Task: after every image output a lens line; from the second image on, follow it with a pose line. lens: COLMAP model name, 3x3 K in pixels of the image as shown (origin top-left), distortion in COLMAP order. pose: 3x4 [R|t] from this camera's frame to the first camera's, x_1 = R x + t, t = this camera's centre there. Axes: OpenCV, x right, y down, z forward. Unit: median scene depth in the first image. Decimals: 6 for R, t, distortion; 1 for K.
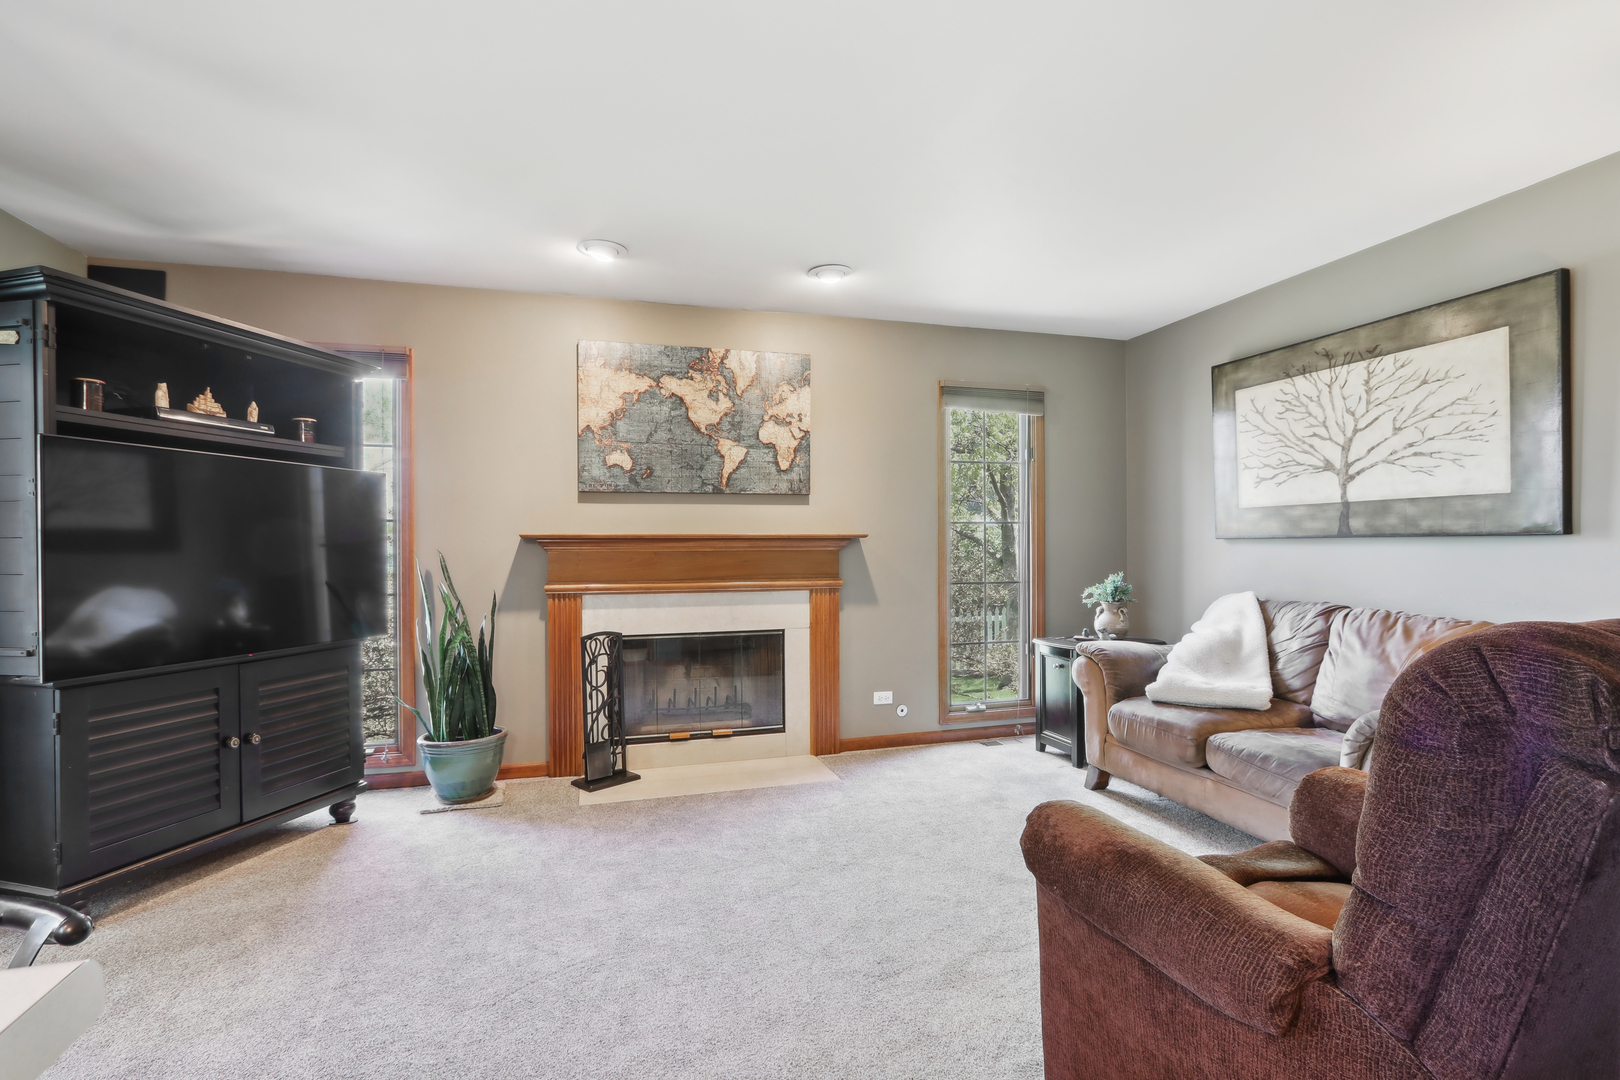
lens RADIAL K [[760.3, 0, 816.5], [0, 760.3, 548.5], [0, 0, 1]] dist [-0.016211, 0.006453]
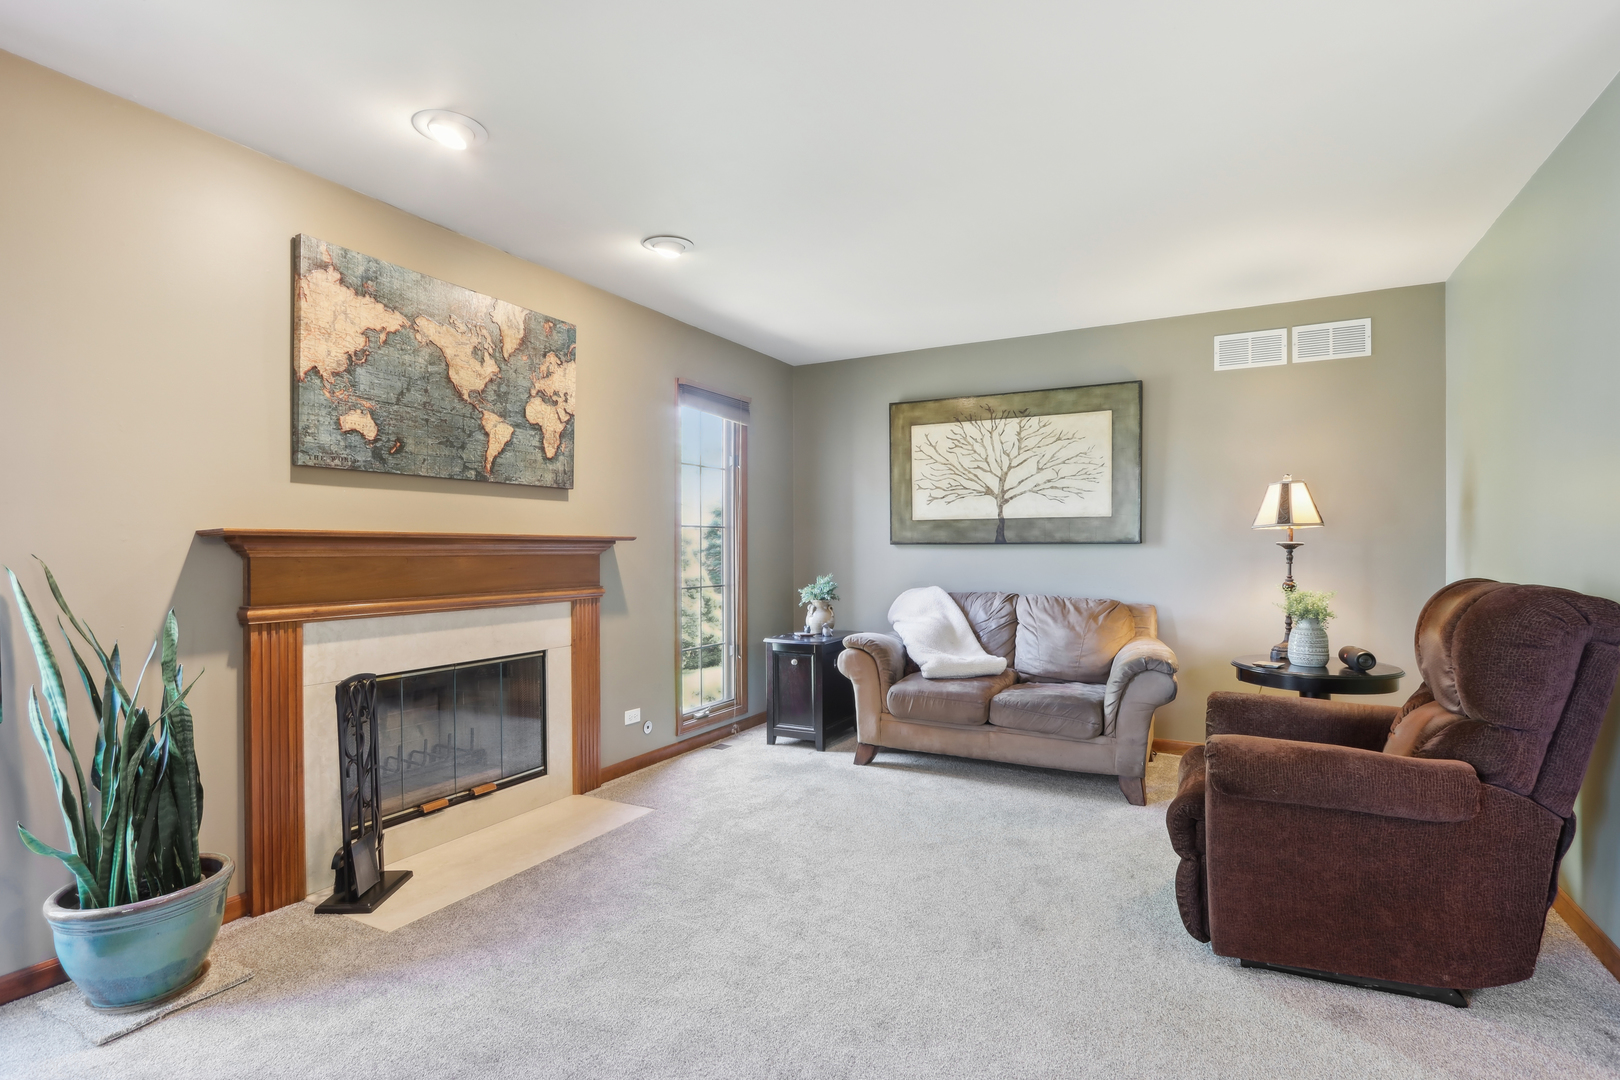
lens RADIAL K [[760.3, 0, 825.6], [0, 760.3, 554.4], [0, 0, 1]] dist [-0.016211, 0.006453]
pose [[0.709992, -0.001803, 0.704207, -0.445735], [0.001652, 0.999998, 0.000895, 0.001961], [-0.704207, 0.000528, 0.709994, 0.216464]]
